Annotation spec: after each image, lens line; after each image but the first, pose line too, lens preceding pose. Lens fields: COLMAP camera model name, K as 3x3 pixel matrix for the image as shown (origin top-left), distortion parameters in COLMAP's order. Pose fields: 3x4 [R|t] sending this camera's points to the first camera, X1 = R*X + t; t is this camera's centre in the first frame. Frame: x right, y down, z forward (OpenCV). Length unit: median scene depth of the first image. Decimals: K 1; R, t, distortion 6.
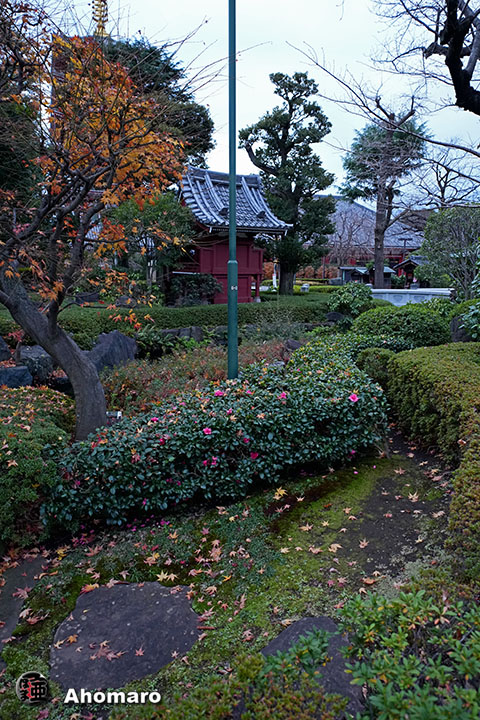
lens RADIAL K [[503.3, 0, 241.7], [0, 503.3, 358.1], [0, 0, 1]] dist [0.007238, 0.007060]
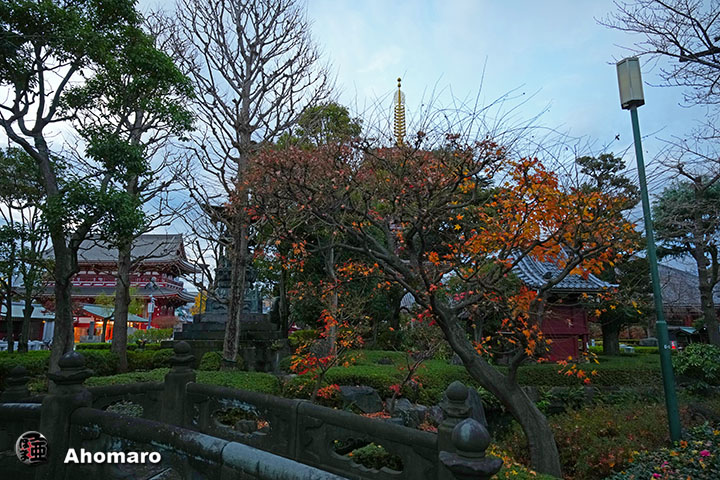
lens RADIAL K [[477.0, 0, 358.7], [0, 477.0, 236.5], [0, 0, 1]] dist [0.007274, 0.010534]
pose [[0.949414, -0.065697, -0.307079, -0.091254], [-0.049139, 0.934744, -0.351908, 0.008876], [0.310159, 0.349196, 0.884231, -0.050087]]
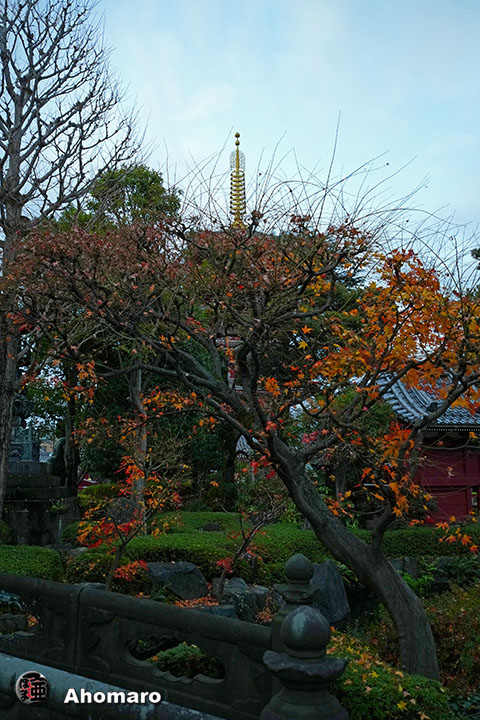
lens RADIAL K [[662.9, 0, 240.2], [0, 662.9, 359.0], [0, 0, 1]] dist [0.021169, -0.009612]
pose [[0.973268, -0.058883, -0.221995, -0.085960], [-0.022250, 0.937856, -0.346311, 0.008055], [0.228591, 0.341993, 0.911475, -0.050057]]
